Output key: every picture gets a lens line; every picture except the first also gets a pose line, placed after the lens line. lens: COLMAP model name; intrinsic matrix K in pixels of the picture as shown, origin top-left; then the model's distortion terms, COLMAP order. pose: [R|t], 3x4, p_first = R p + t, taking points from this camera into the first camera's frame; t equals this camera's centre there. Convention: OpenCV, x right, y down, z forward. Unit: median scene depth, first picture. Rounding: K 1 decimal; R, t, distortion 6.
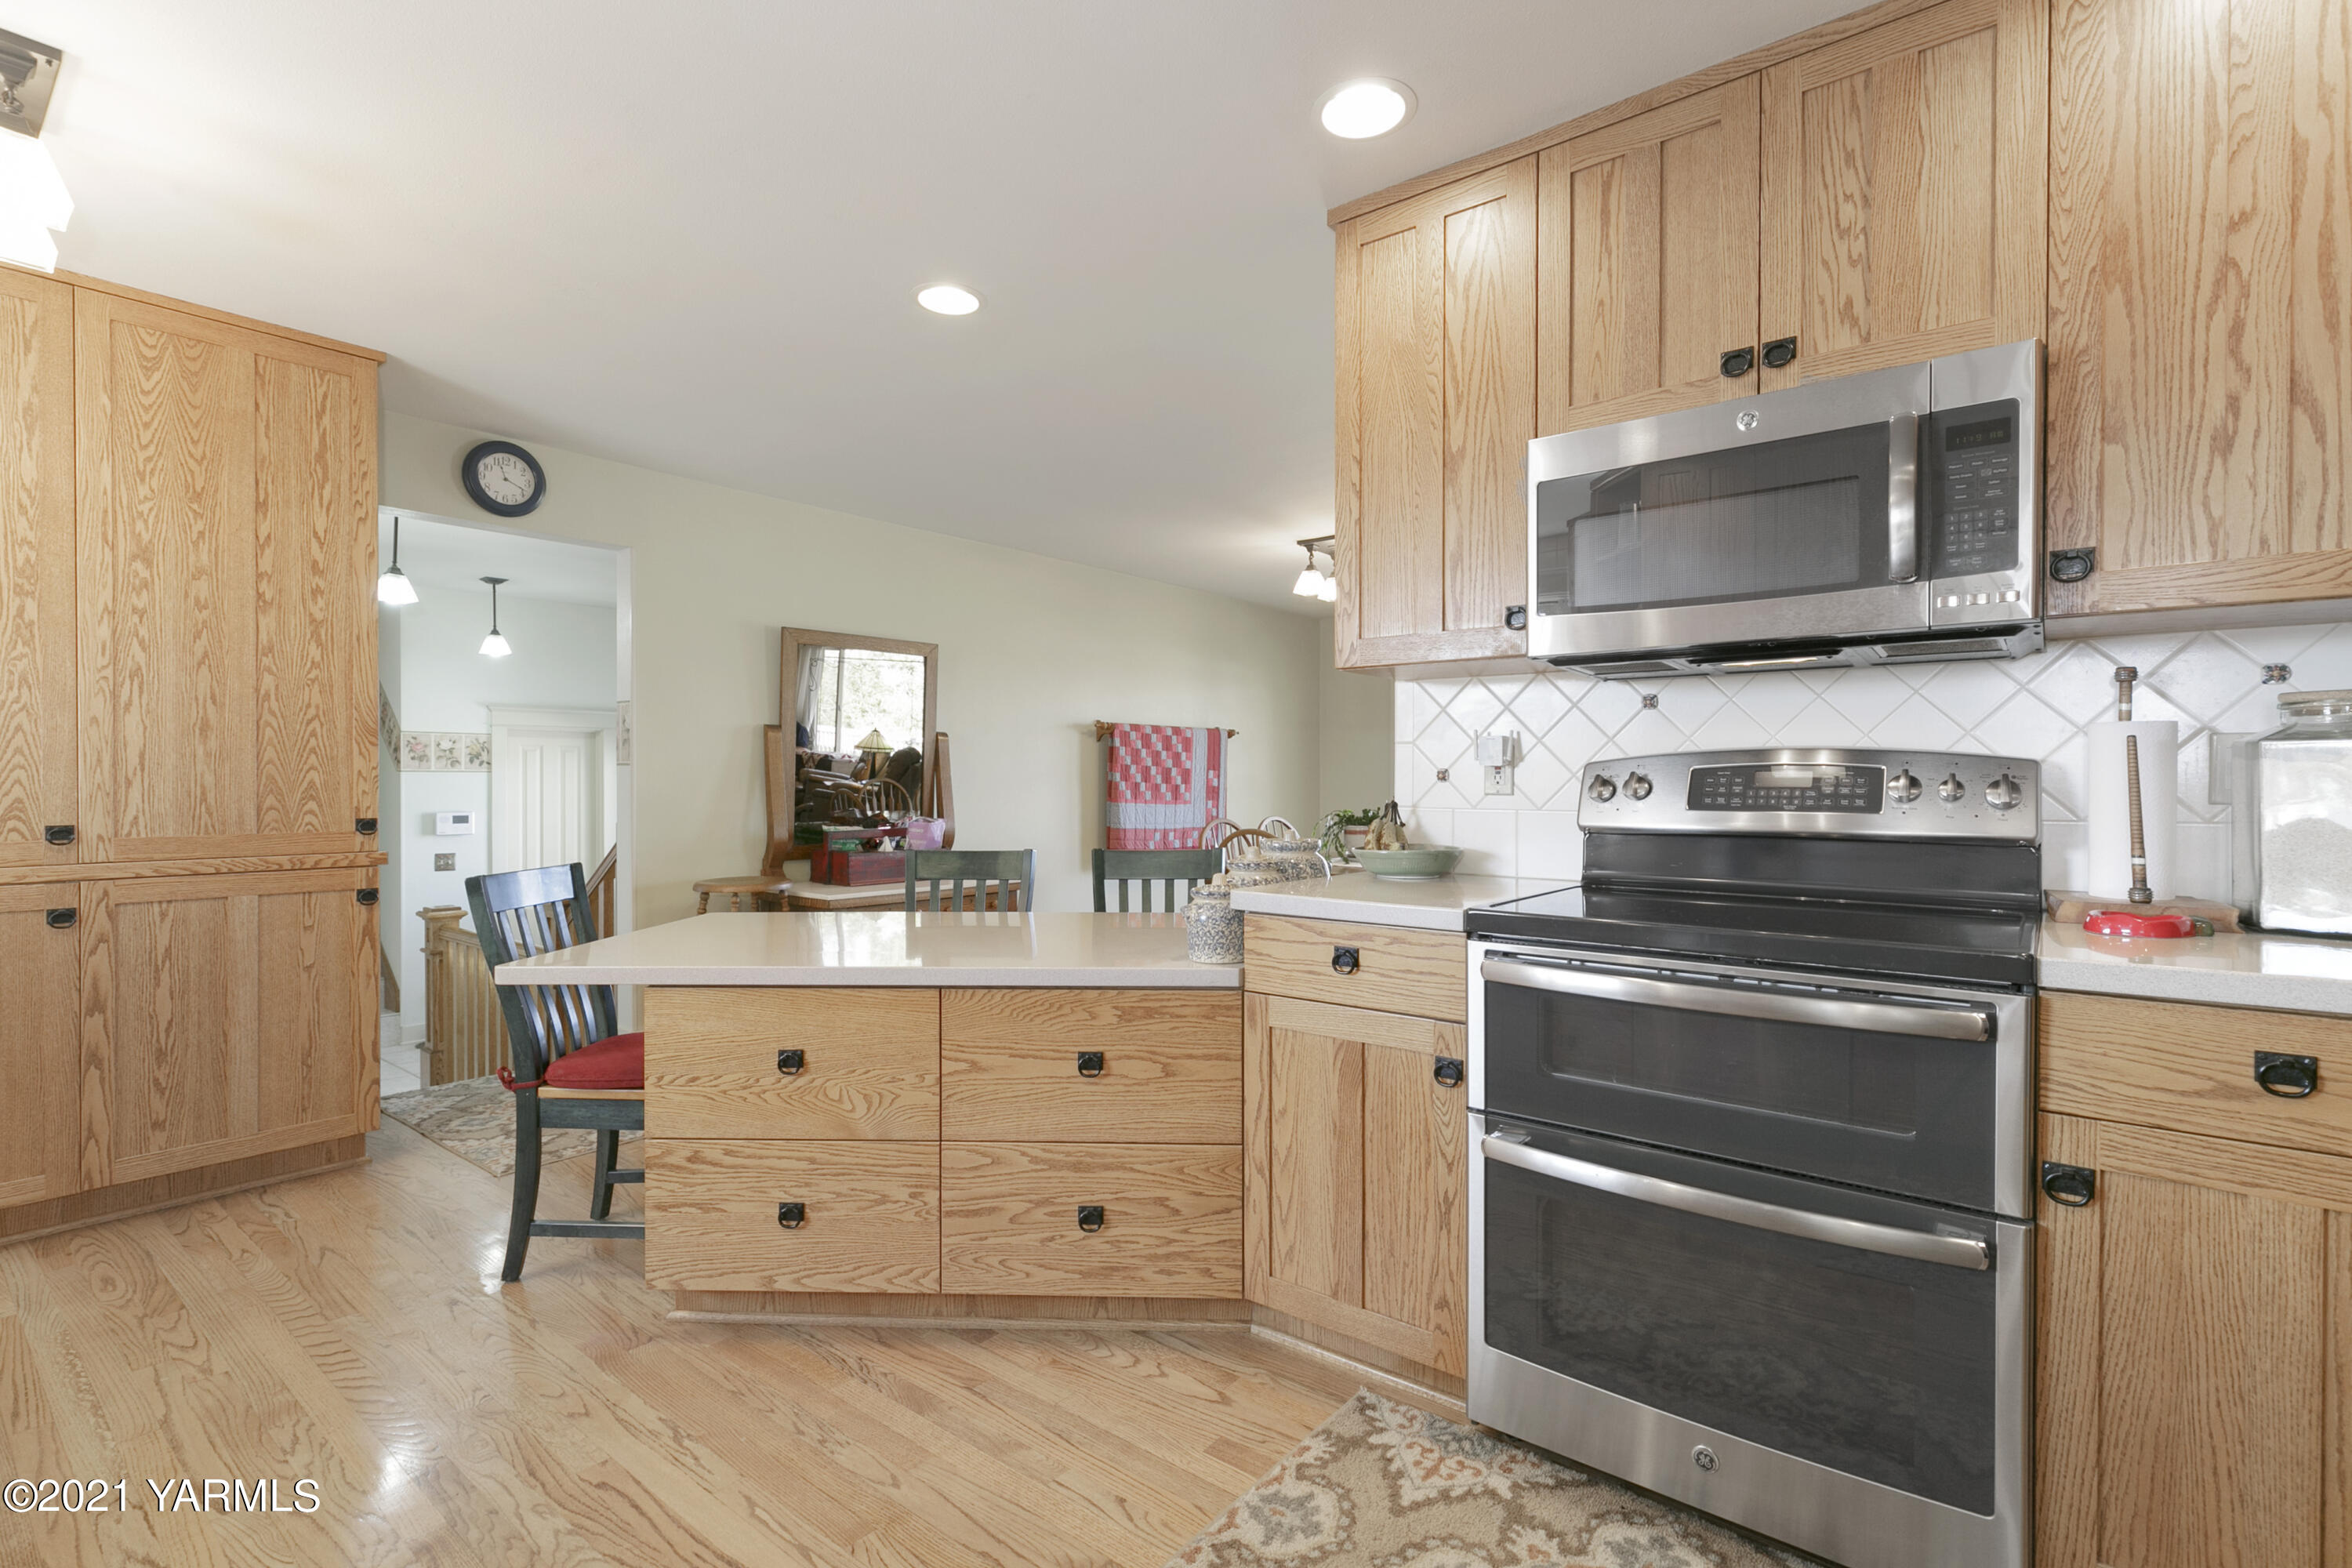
lens RADIAL K [[1087.1, 0, 1173.3], [0, 1087.1, 788.9], [0, 0, 1]] dist [0.007982, -0.000327]
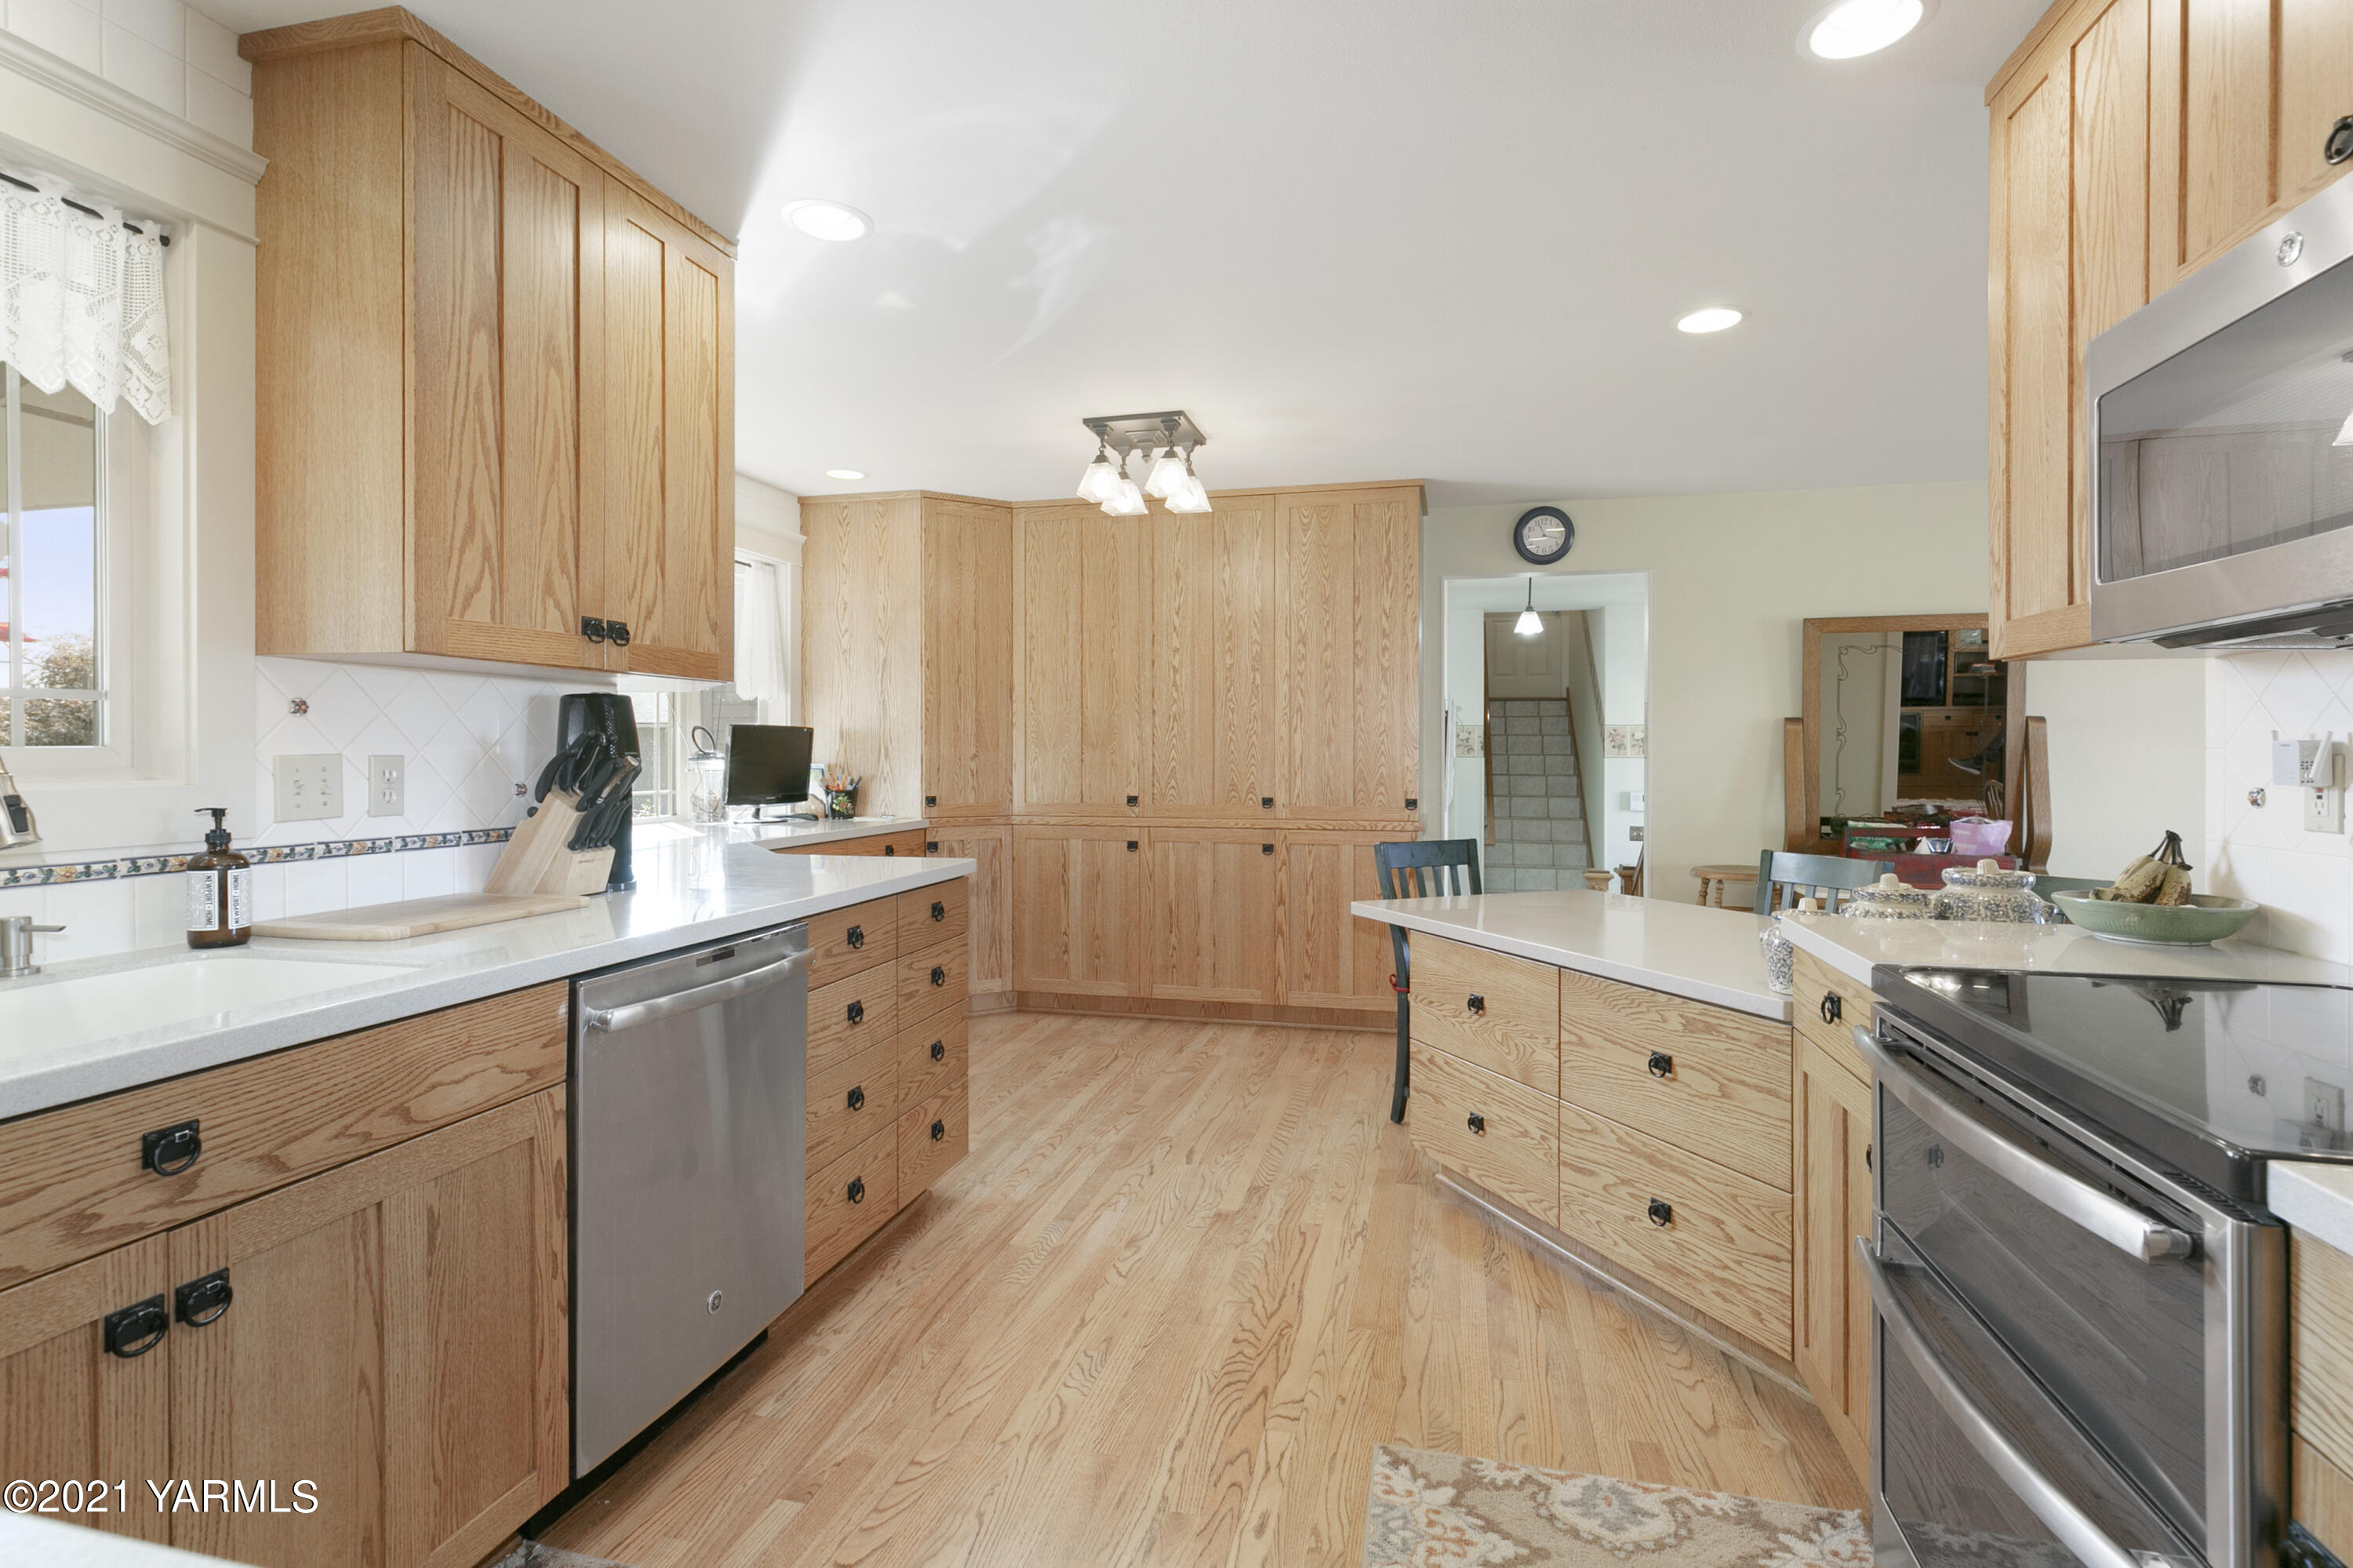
lens RADIAL K [[1087.6, 0, 1177.3], [0, 1087.6, 762.7], [0, 0, 1]] dist [0.007982, -0.000327]
pose [[0.426836, 0.006646, -0.904304, 0.655834], [-0.008431, 0.999959, 0.003369, -0.035009], [0.904290, 0.006186, 0.426875, 0.131709]]
